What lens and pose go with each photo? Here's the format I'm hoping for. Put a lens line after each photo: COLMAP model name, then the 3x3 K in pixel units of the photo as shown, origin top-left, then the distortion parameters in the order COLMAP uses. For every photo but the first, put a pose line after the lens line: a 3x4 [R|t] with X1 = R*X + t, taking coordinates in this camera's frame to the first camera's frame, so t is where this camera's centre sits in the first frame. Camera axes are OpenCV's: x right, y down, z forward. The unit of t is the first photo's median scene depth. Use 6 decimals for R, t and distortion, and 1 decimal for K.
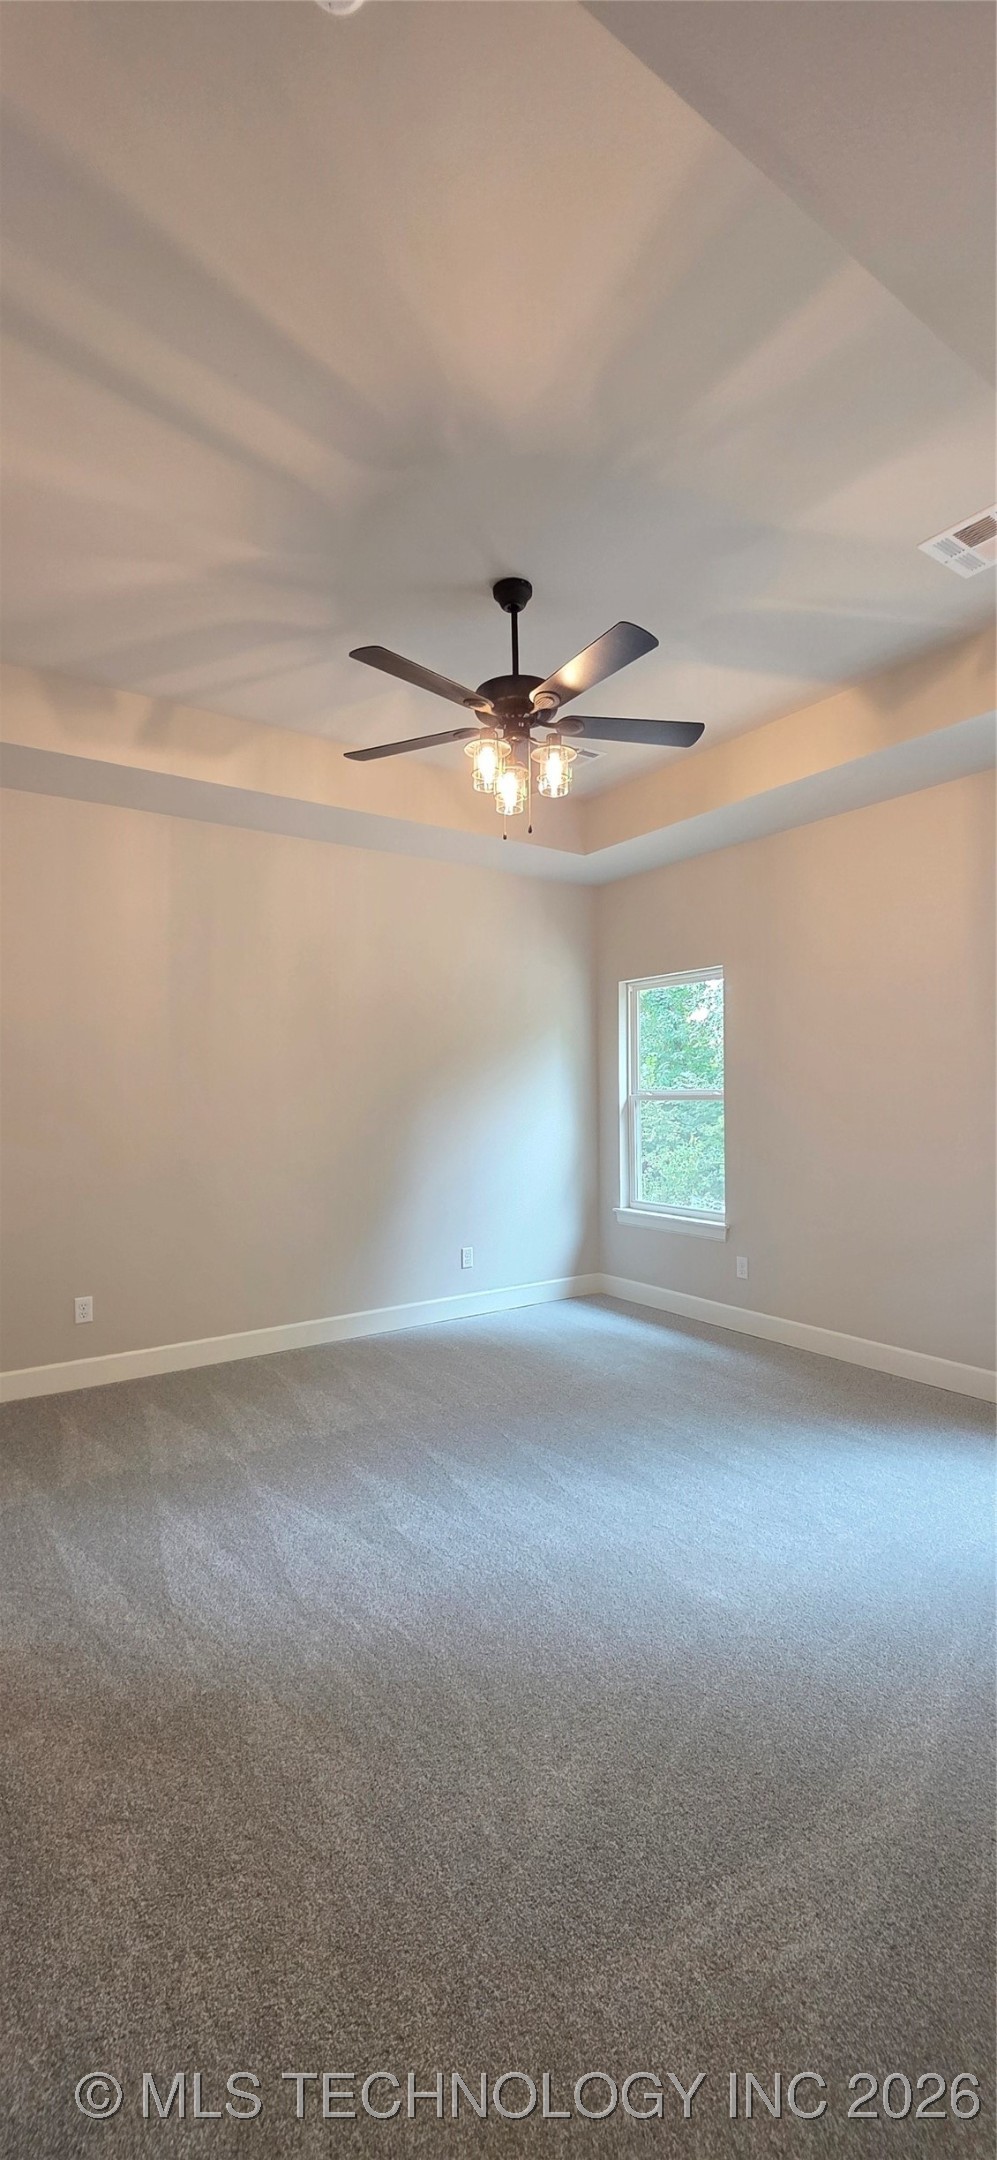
lens RADIAL K [[854.1, 0, 498.5], [0, 854.1, 1080.0], [0, 0, 1]] dist [0.001368, 0.000083]
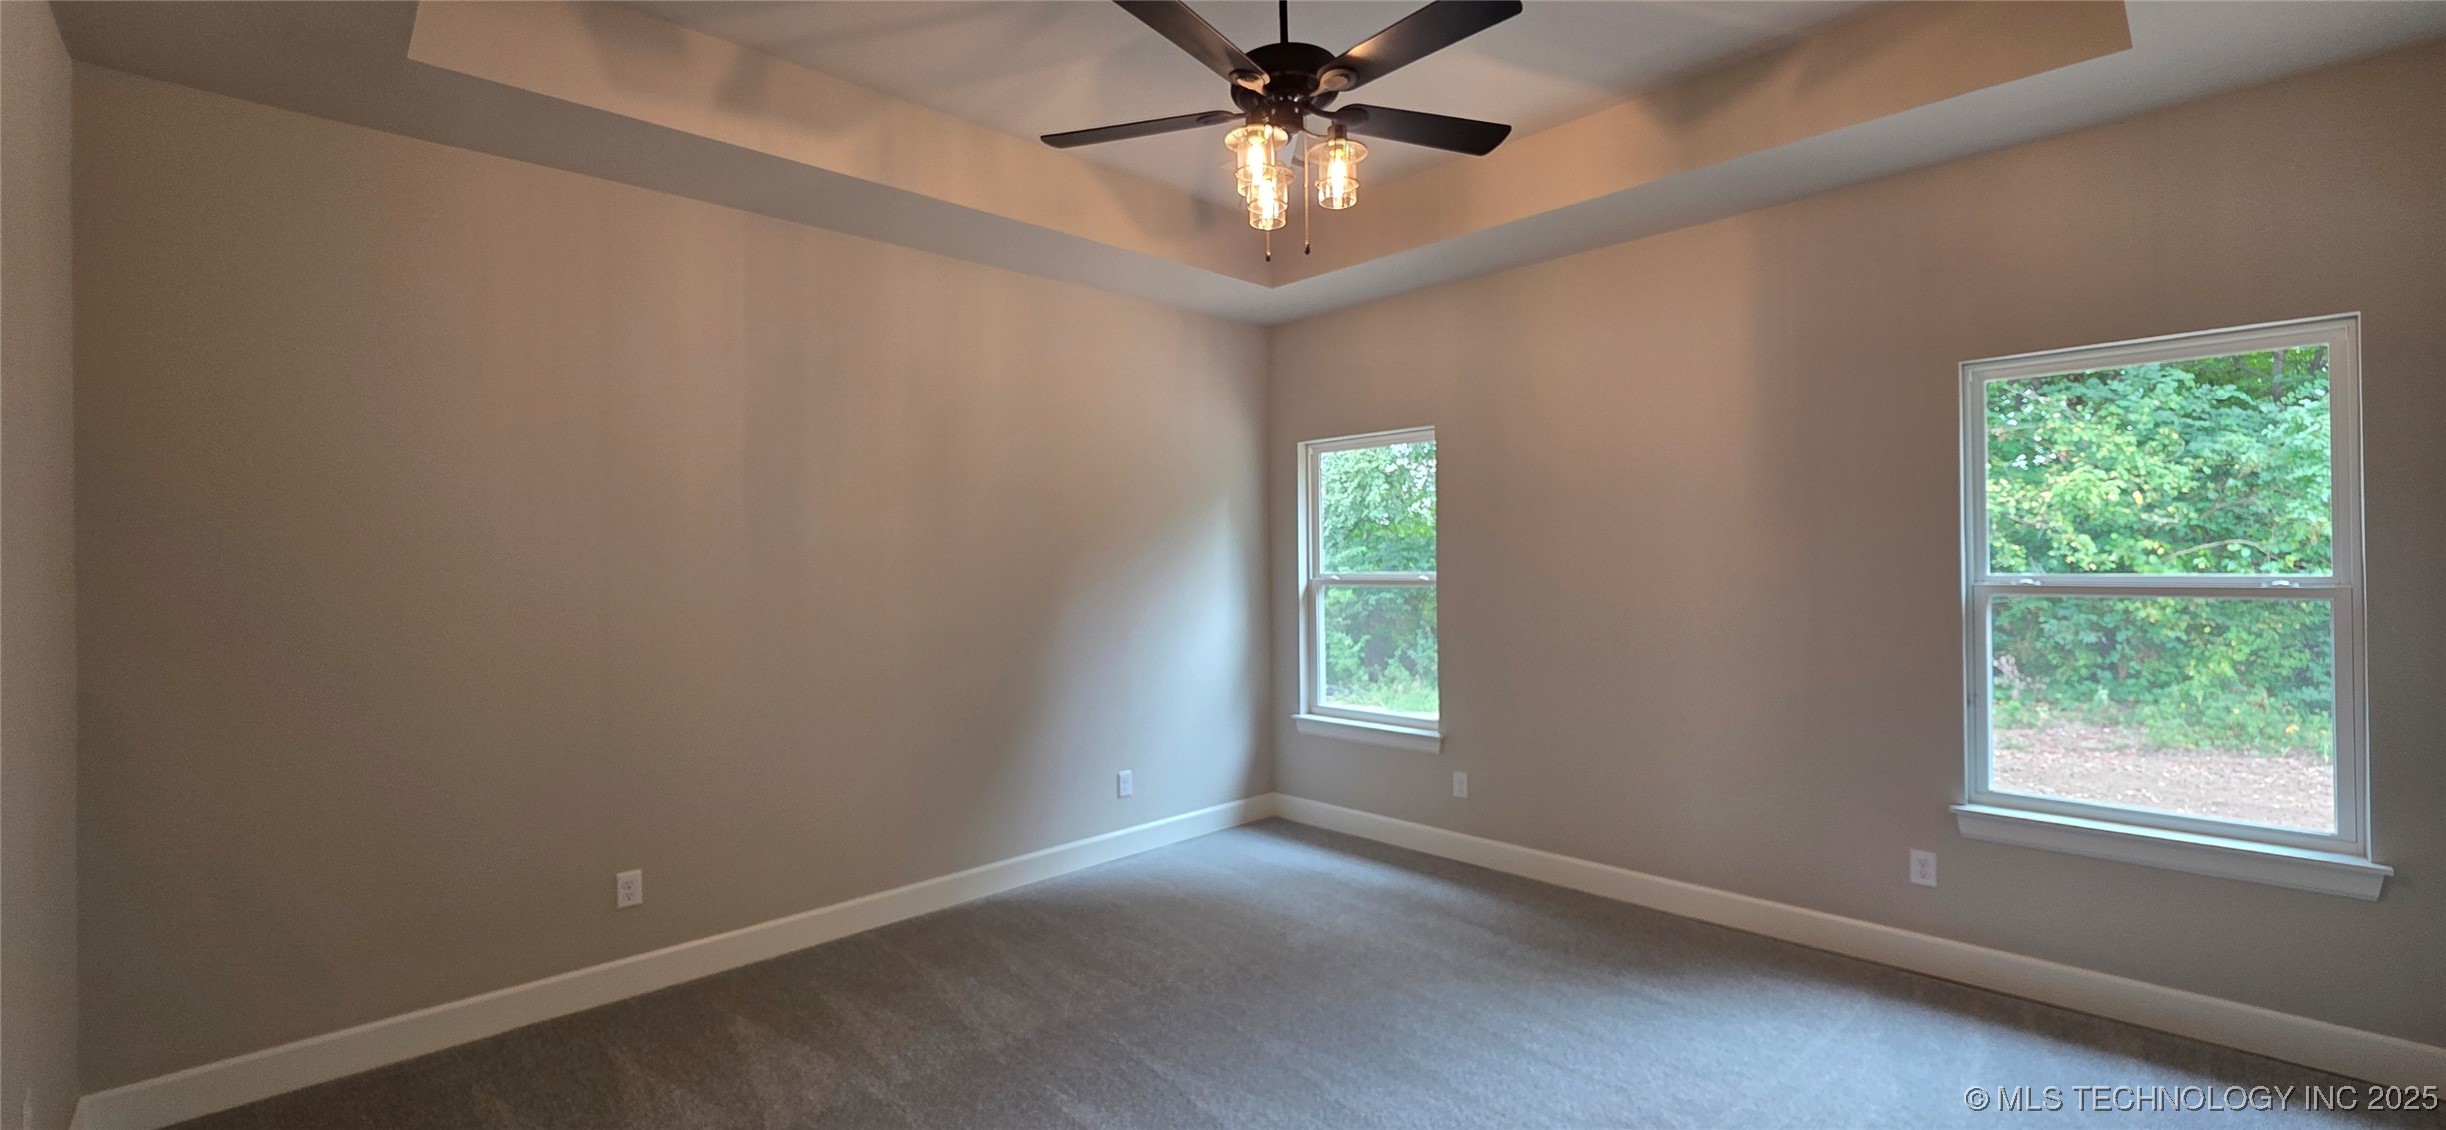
lens RADIAL K [[974.3, 0, 1220.3], [0, 974.3, 556.2], [0, 0, 1]] dist [-0.000968, -0.000109]
pose [[0.986516, -0.004078, 0.163616, -0.134615], [0.002519, 0.999949, 0.009736, -0.021625], [-0.163648, -0.009192, 0.986476, 0.114392]]
